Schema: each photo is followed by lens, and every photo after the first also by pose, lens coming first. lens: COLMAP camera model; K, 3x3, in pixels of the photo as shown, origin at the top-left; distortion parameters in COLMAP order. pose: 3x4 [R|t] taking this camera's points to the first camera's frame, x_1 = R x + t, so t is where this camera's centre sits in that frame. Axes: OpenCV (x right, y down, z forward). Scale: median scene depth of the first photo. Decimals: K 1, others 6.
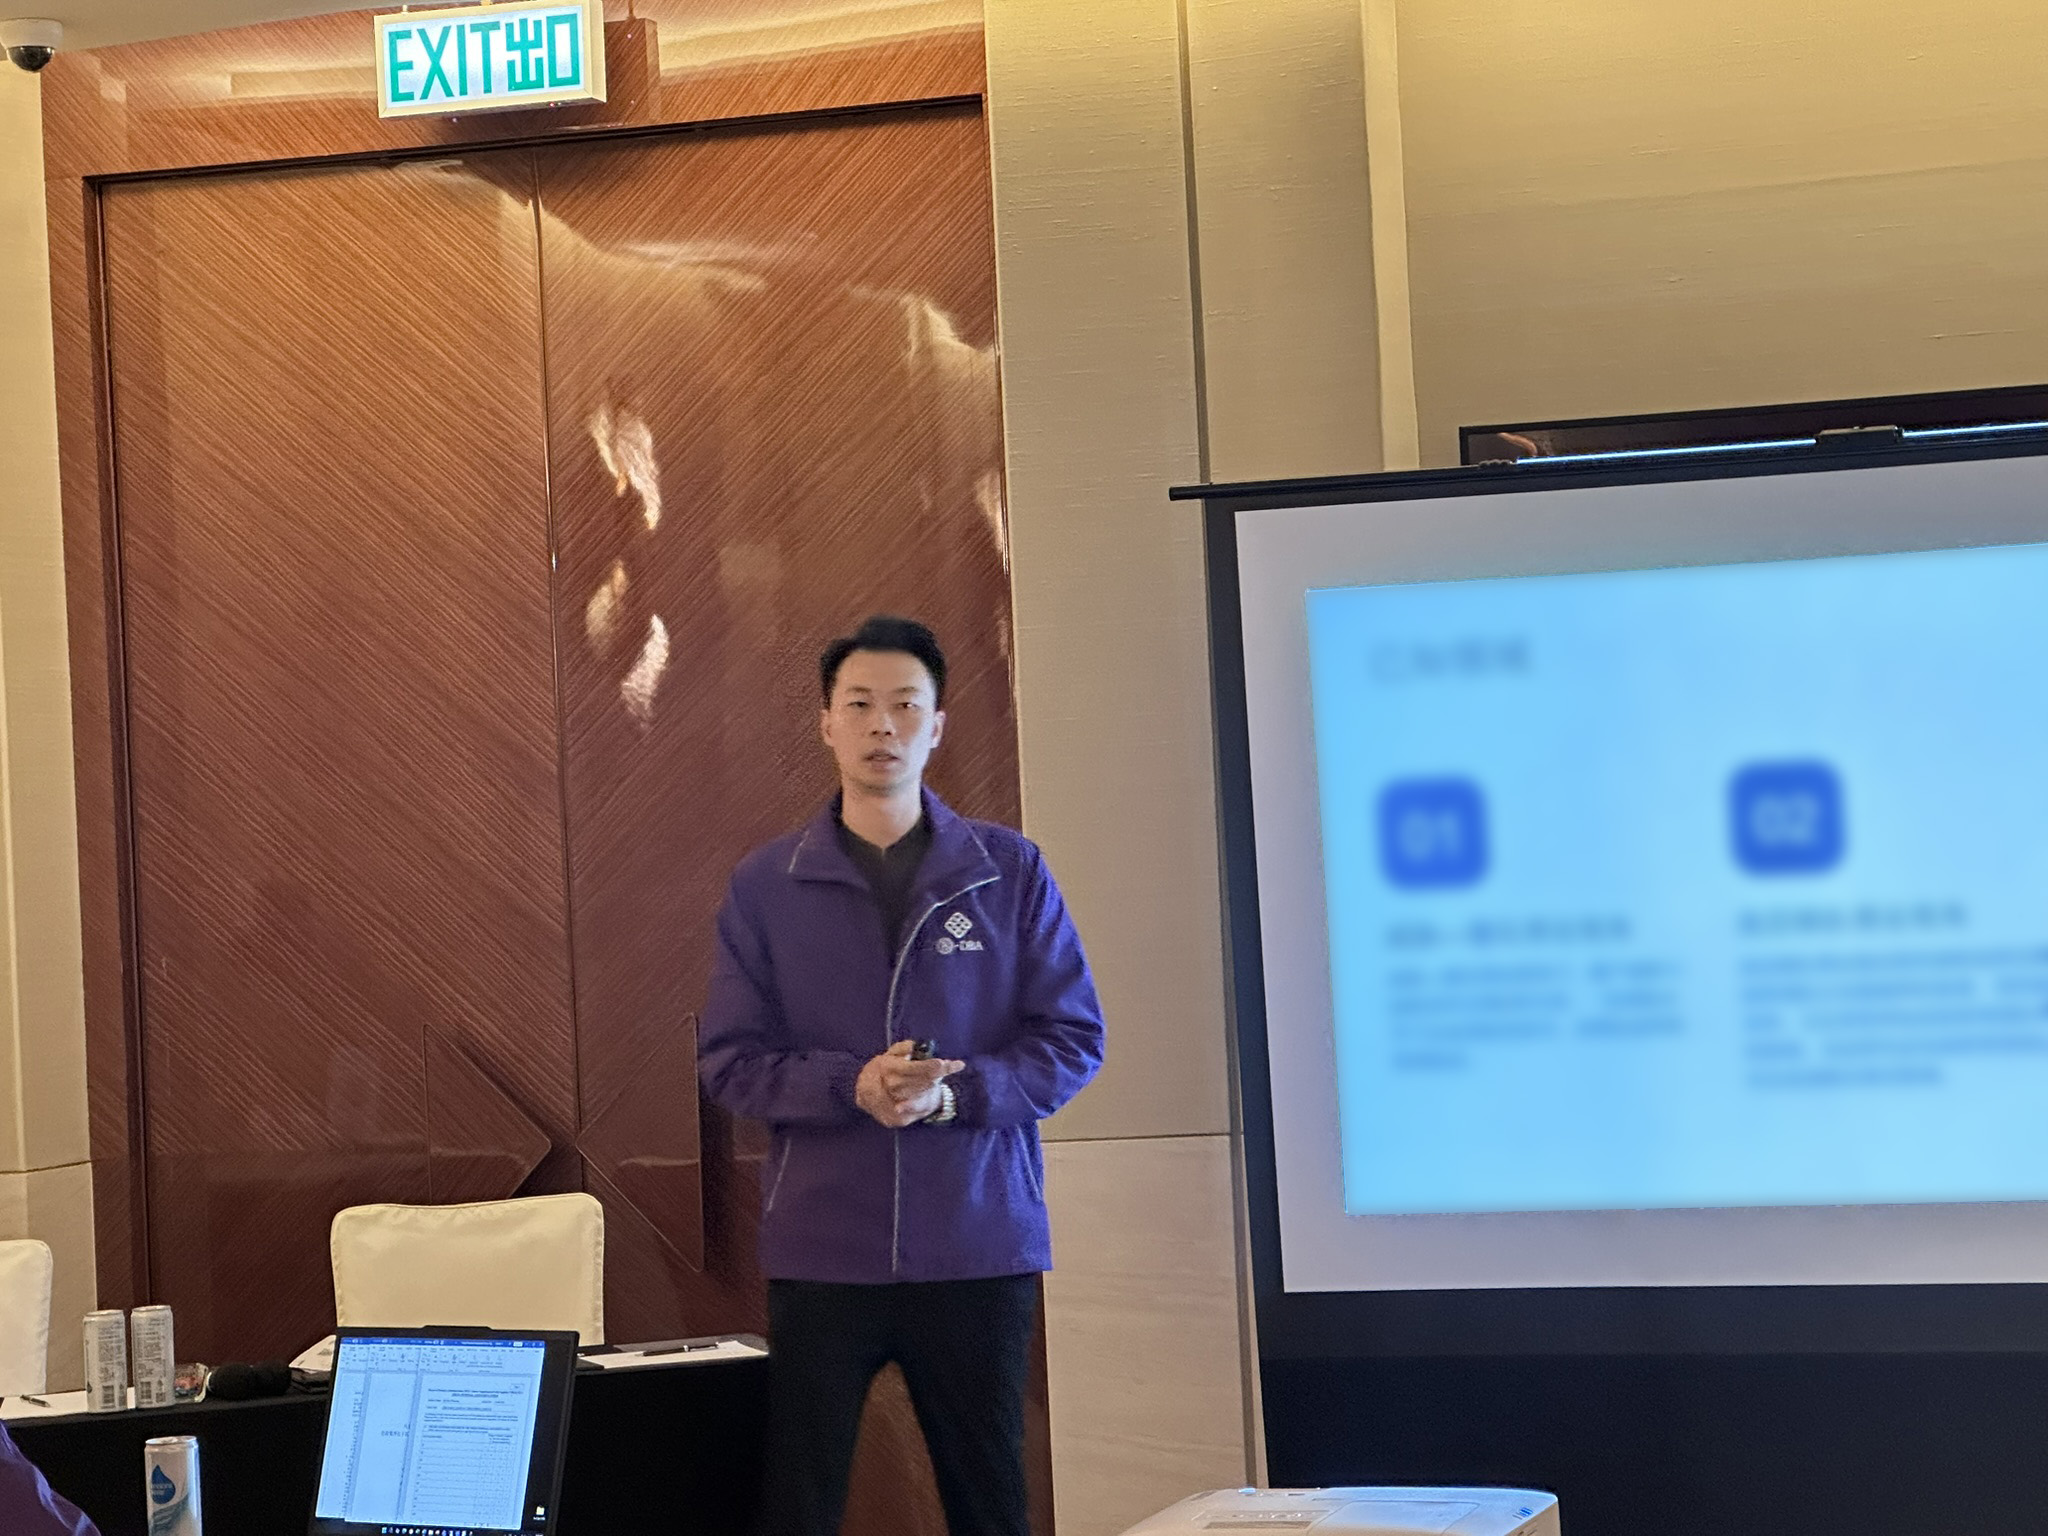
lens RADIAL K [[5031.0, 0, 1023.4], [0, 5031.0, 769.6], [0, 0, 1]] dist [-0.372142, 0.000000]
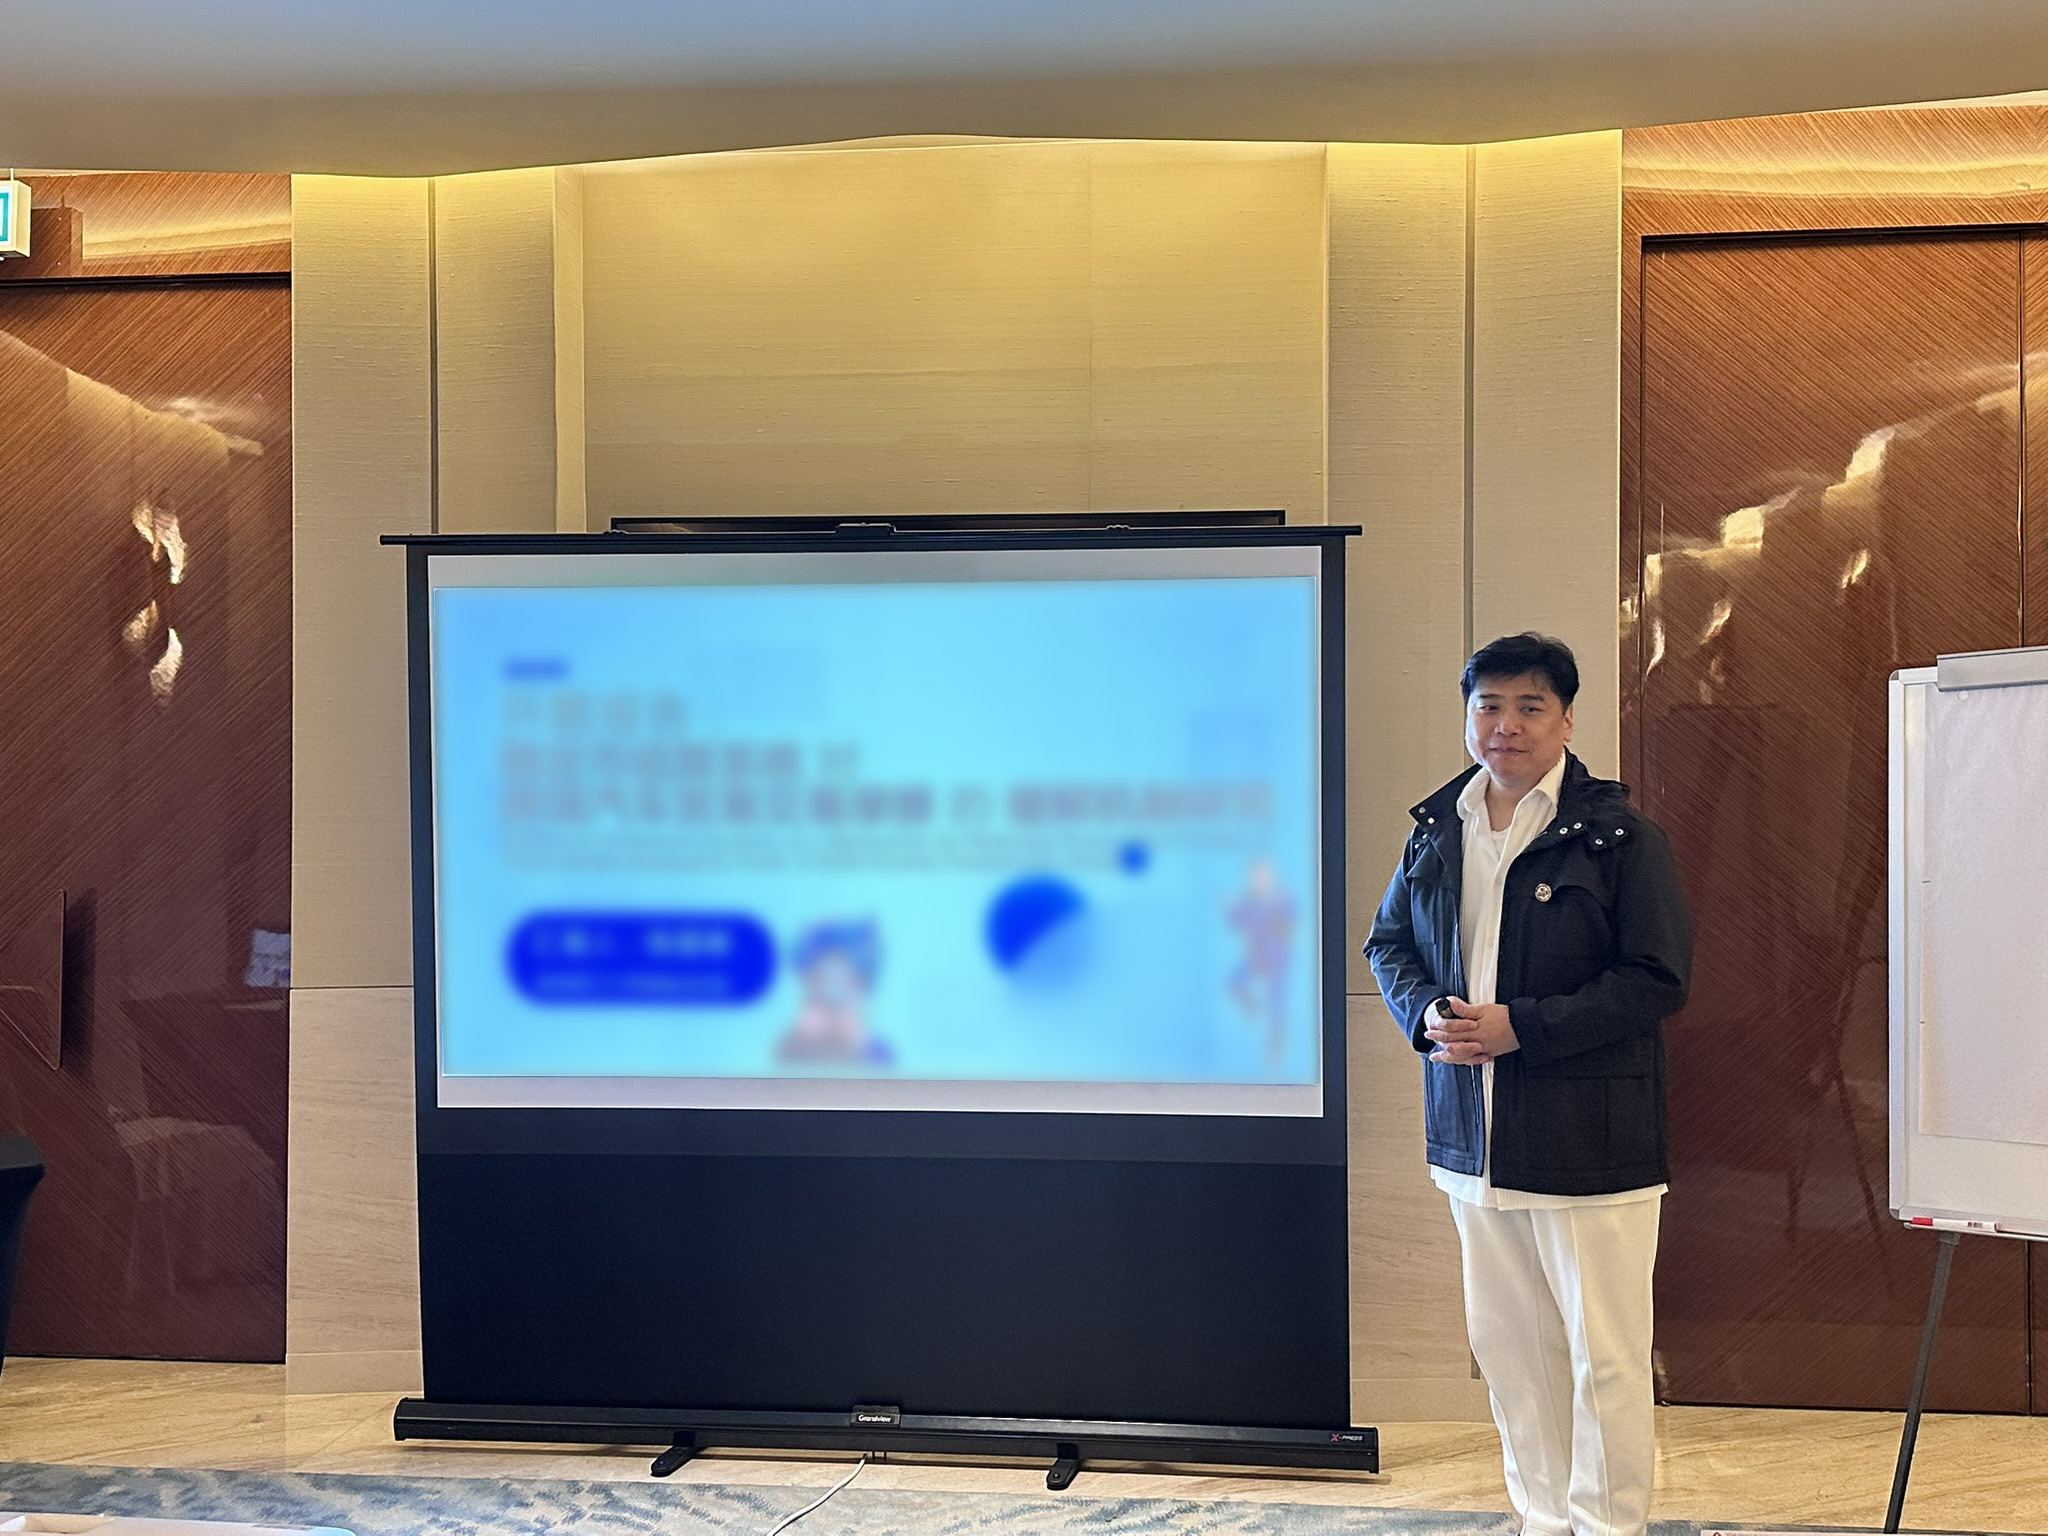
lens RADIAL K [[2208.6, 0, 1024.5], [0, 2208.6, 767.8], [0, 0, 1]] dist [0.004241, 0.000000]
pose [[0.976514, 0.040999, 0.211517, 0.068353], [-0.042764, 0.999078, 0.003774, -0.000761], [-0.211167, -0.012730, 0.977367, 0.312310]]
